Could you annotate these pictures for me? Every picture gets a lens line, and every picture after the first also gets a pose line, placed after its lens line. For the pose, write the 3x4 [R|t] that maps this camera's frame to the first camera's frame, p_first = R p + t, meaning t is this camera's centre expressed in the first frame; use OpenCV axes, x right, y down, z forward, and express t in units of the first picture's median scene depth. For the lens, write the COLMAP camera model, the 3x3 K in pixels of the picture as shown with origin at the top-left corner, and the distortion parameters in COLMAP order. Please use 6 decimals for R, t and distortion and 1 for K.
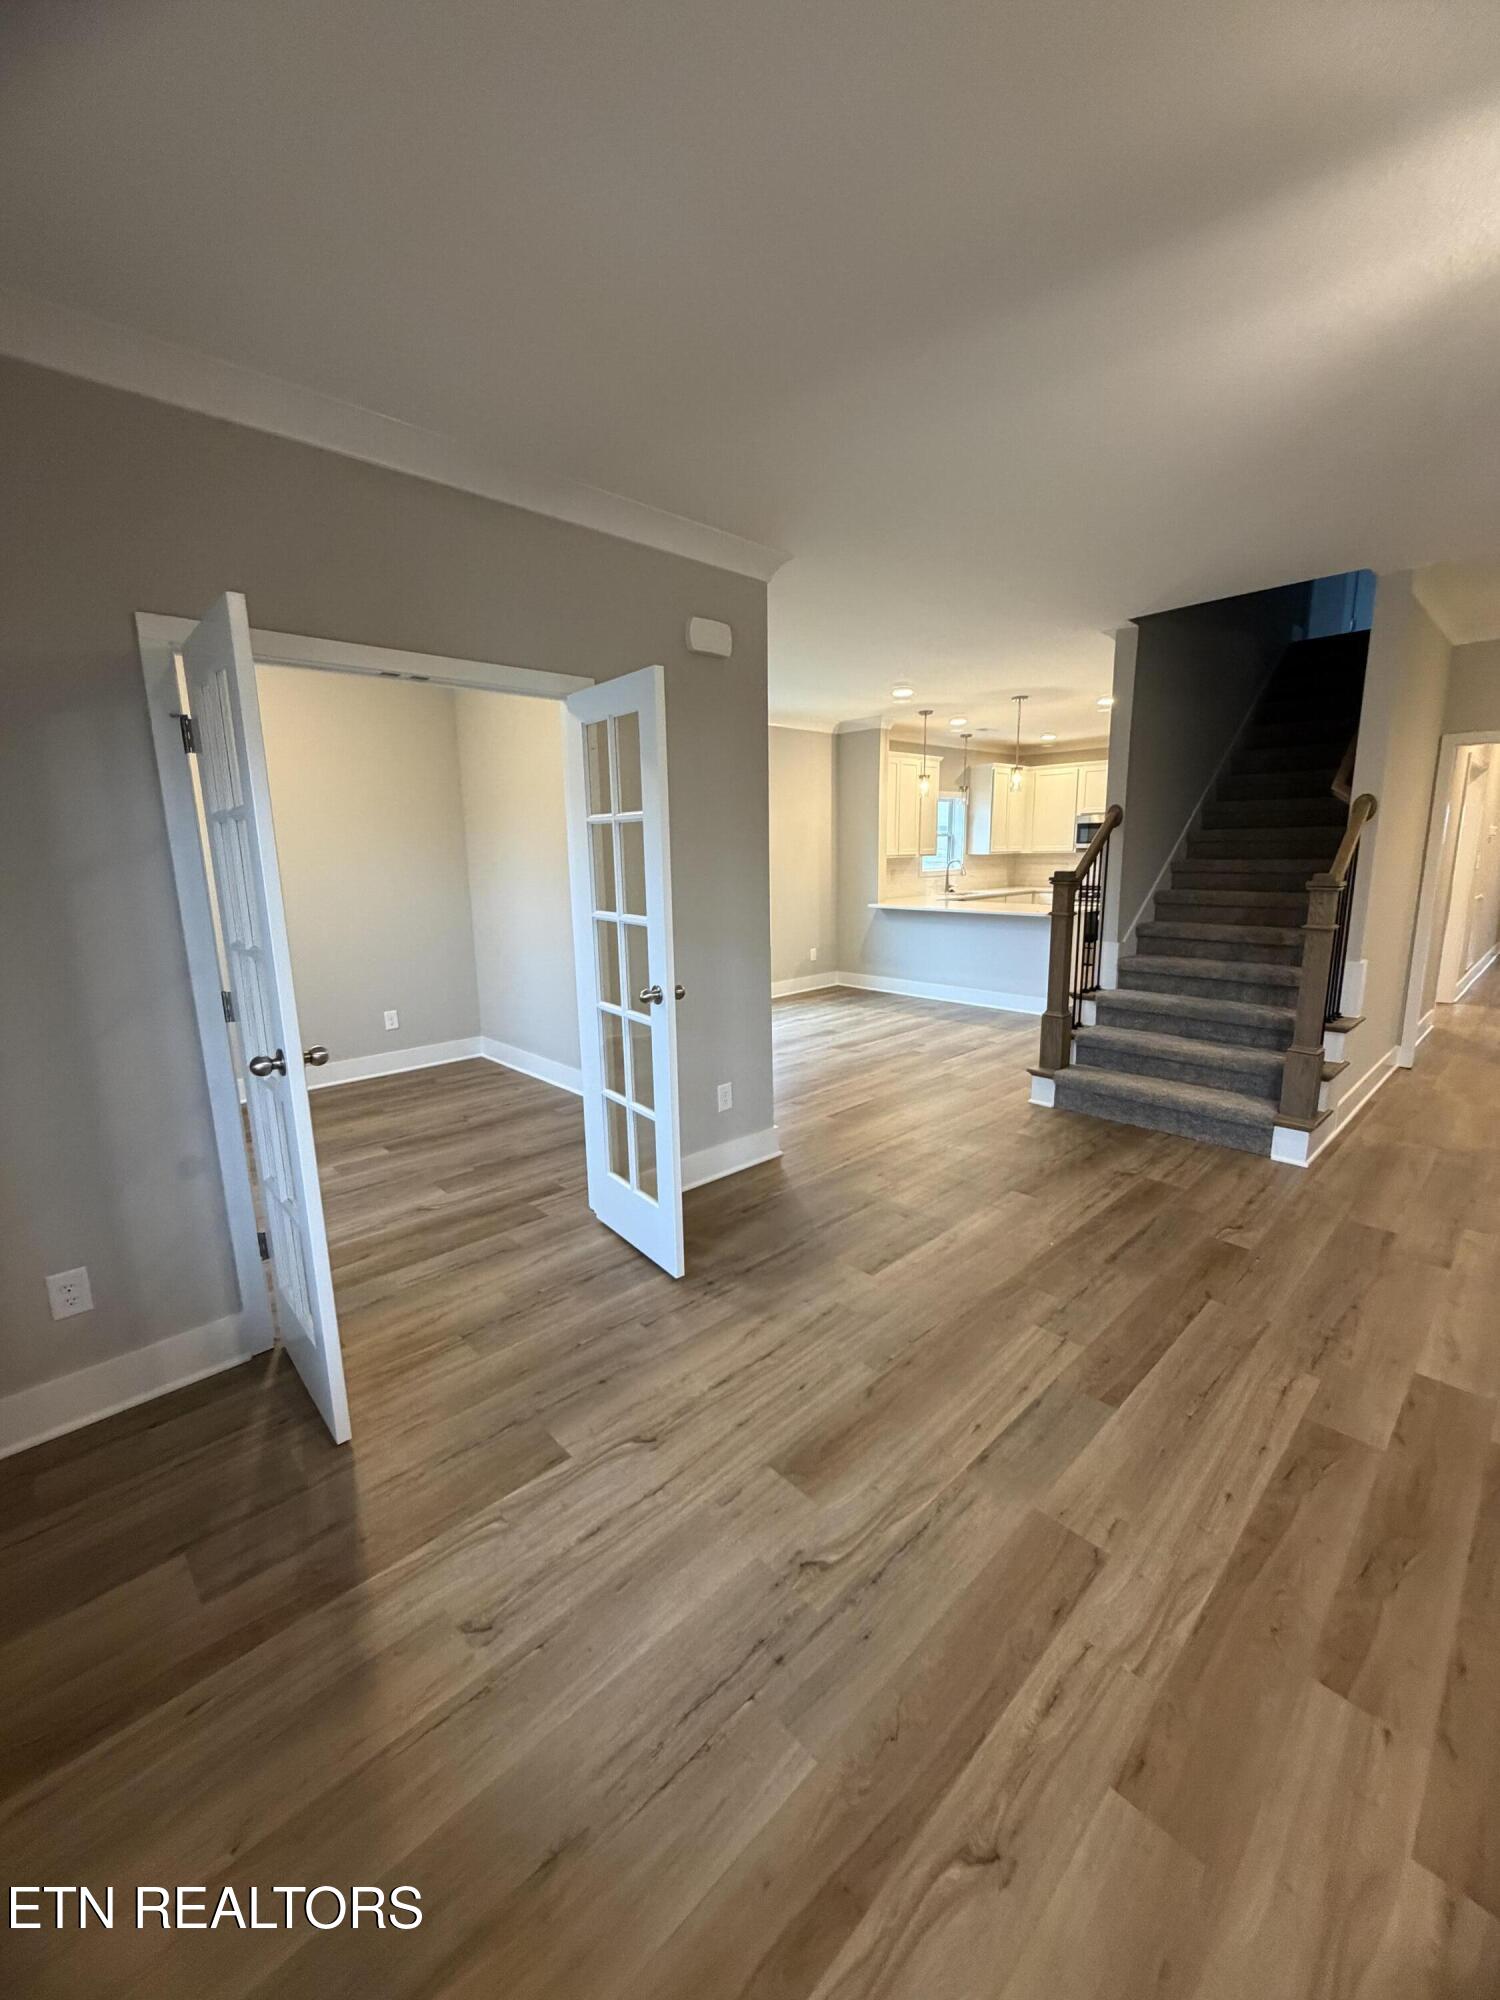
lens RADIAL K [[797.0, 0, 750.0], [0, 797.0, 1000.0], [0, 0, 1]] dist [-0.001150, 0.000039]
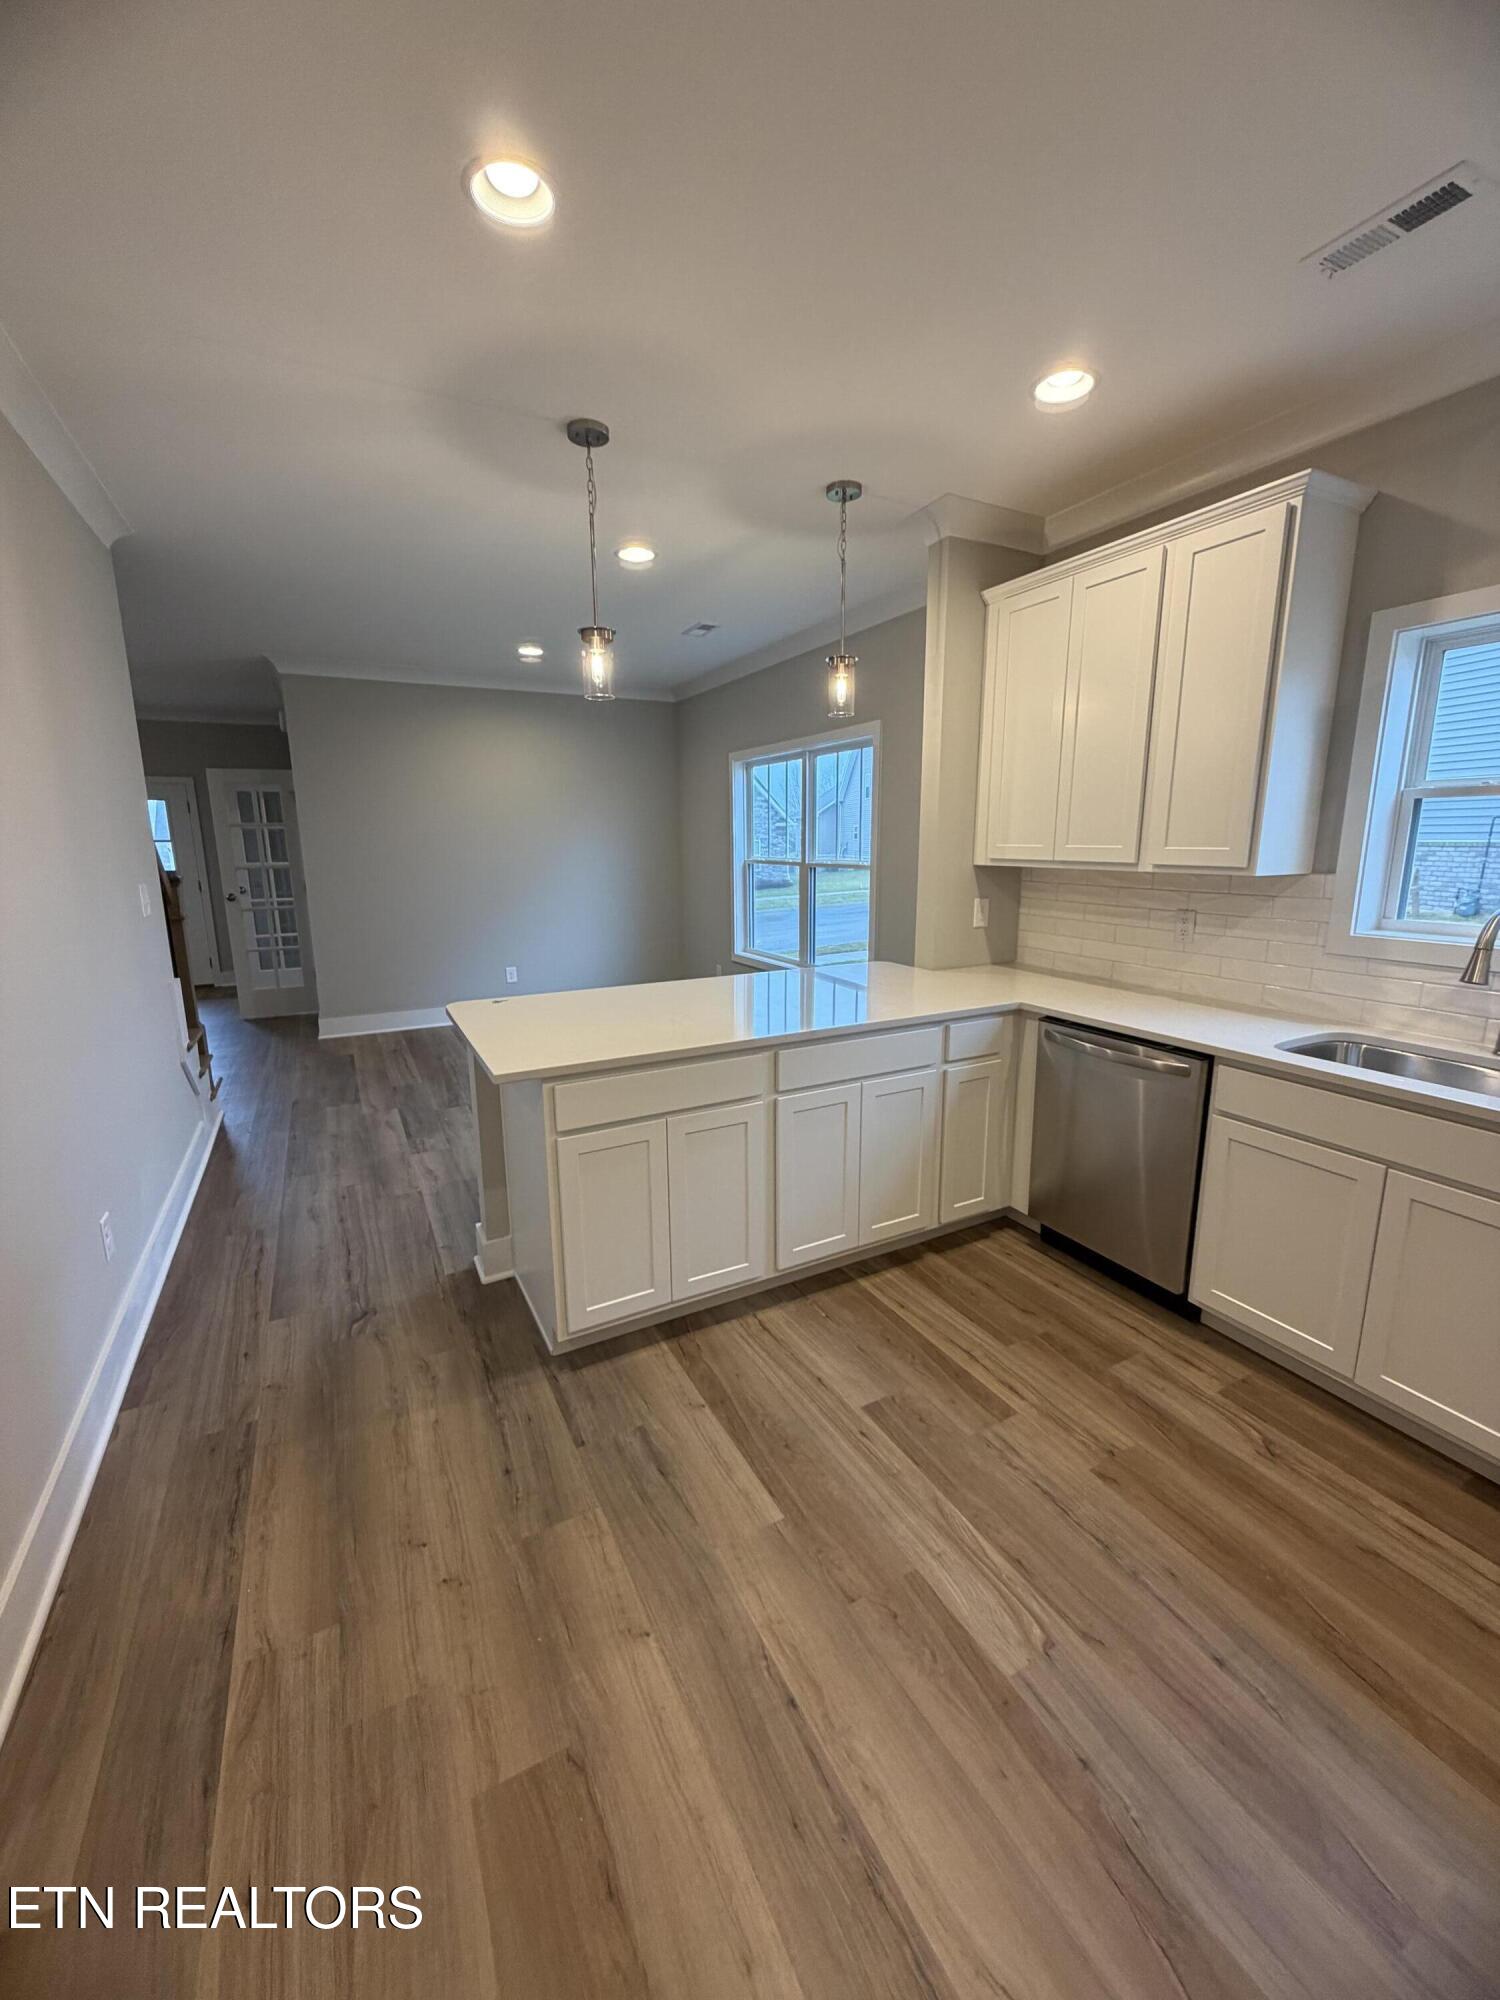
lens RADIAL K [[797.0, 0, 750.0], [0, 797.0, 1000.0], [0, 0, 1]] dist [-0.001150, 0.000039]
pose [[-0.270827, 0.208981, -0.939670, 0.499643], [-0.174461, 0.949330, 0.261412, -0.169743], [0.946687, 0.234733, -0.220646, 0.851480]]
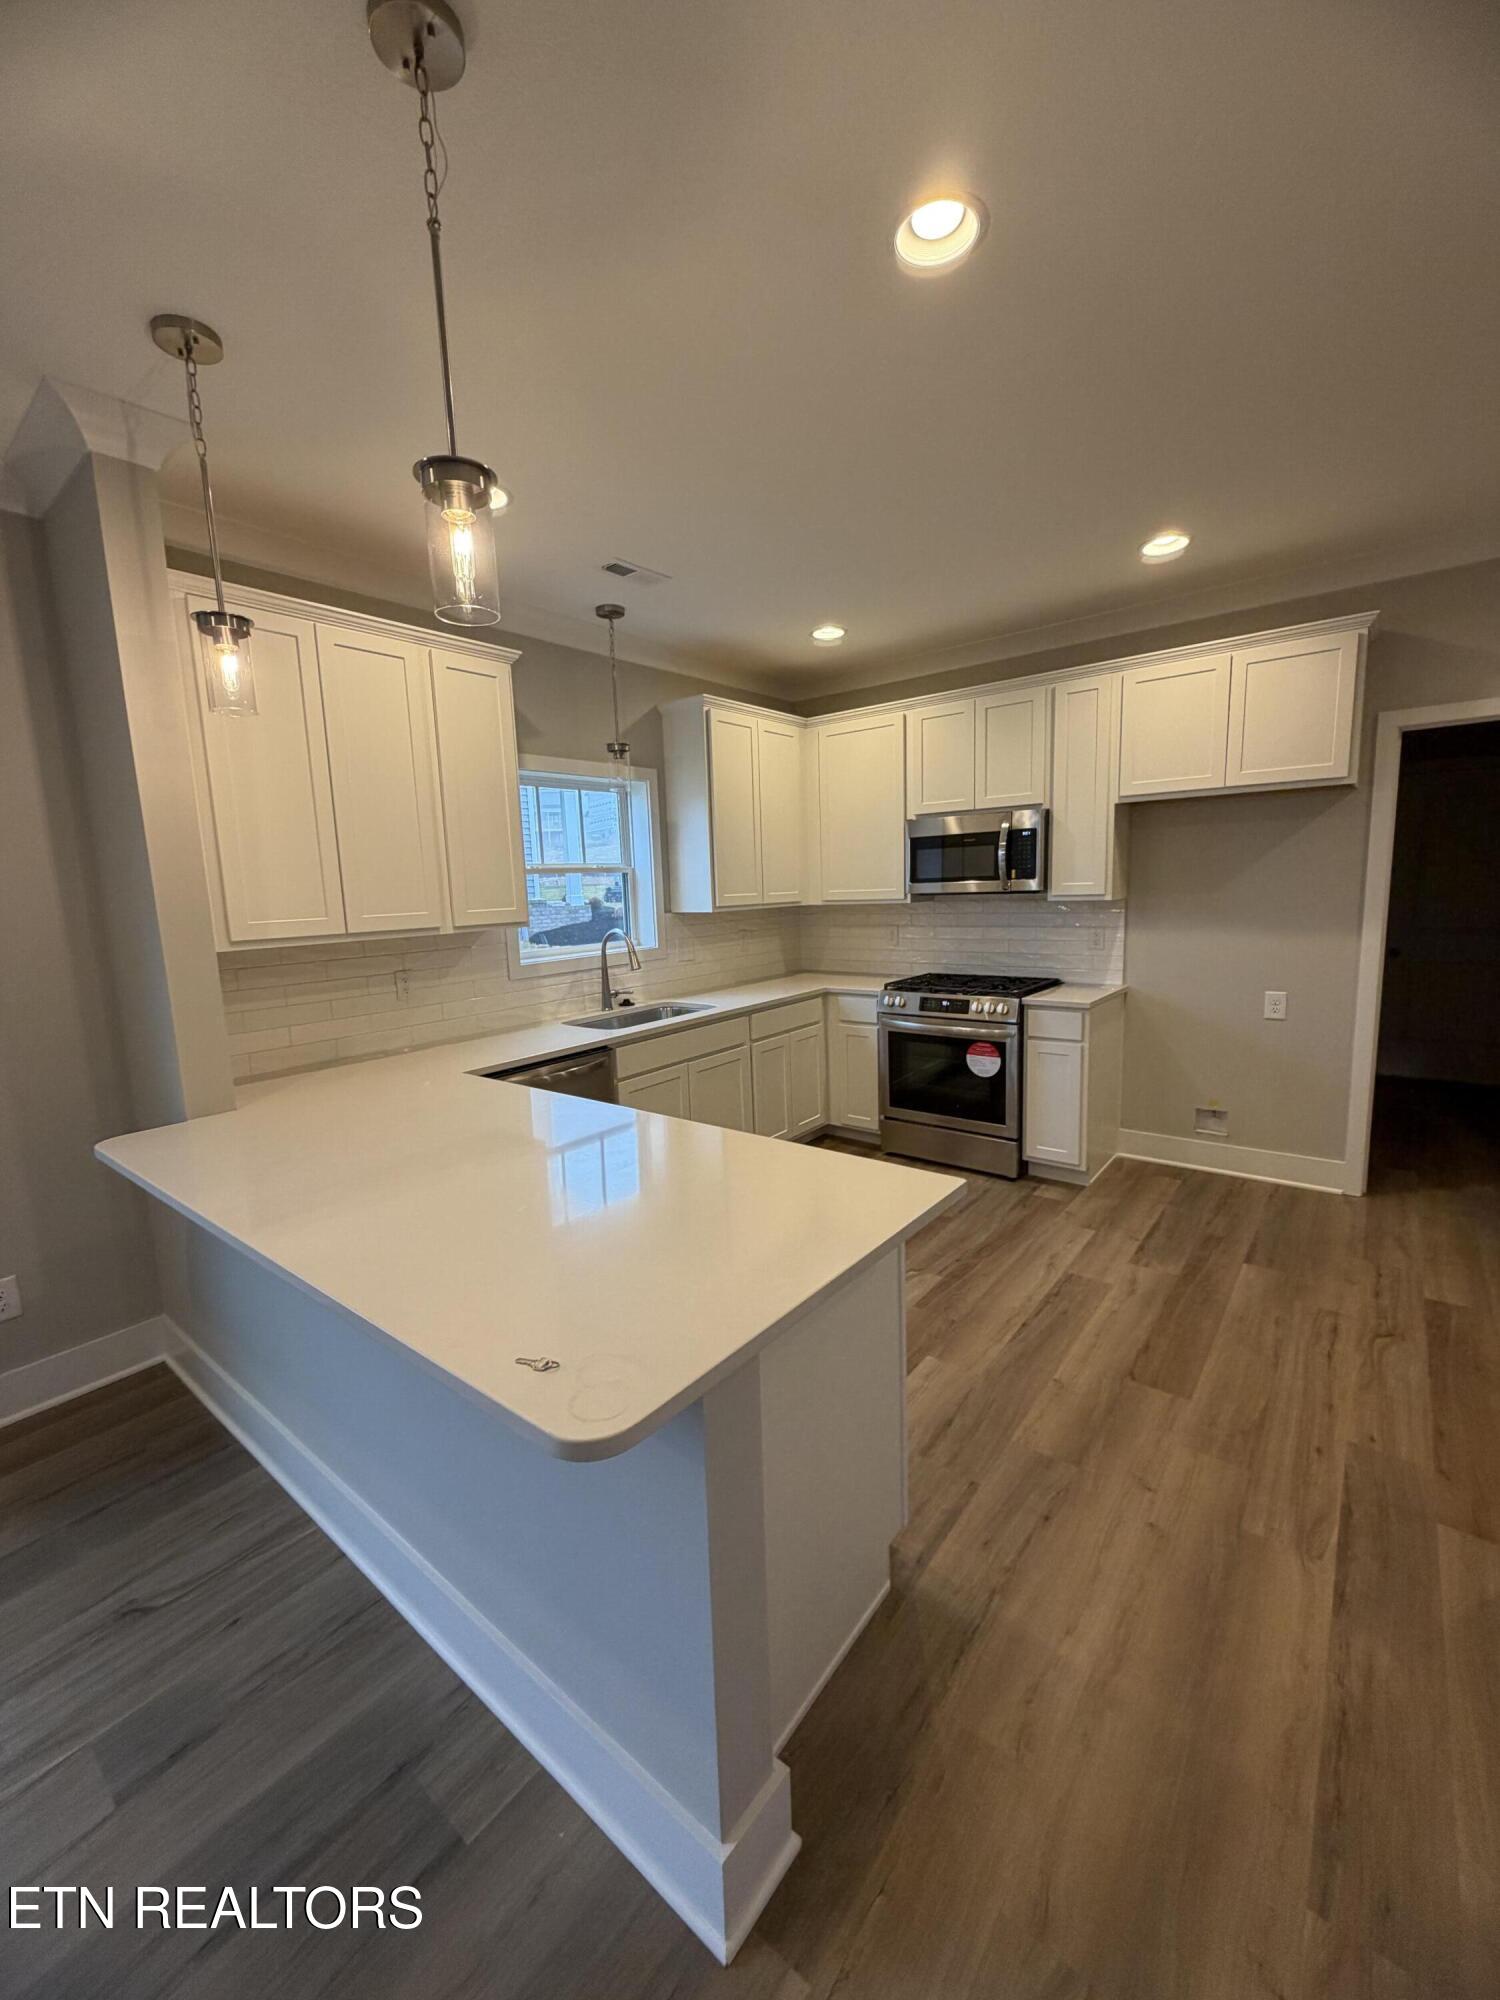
lens RADIAL K [[797.0, 0, 750.0], [0, 797.0, 1000.0], [0, 0, 1]] dist [-0.001150, 0.000039]
pose [[0.990542, -0.043178, 0.130237, 0.266682], [0.049343, 0.997790, -0.044491, -0.118832], [-0.128028, 0.050497, 0.990484, 0.592329]]
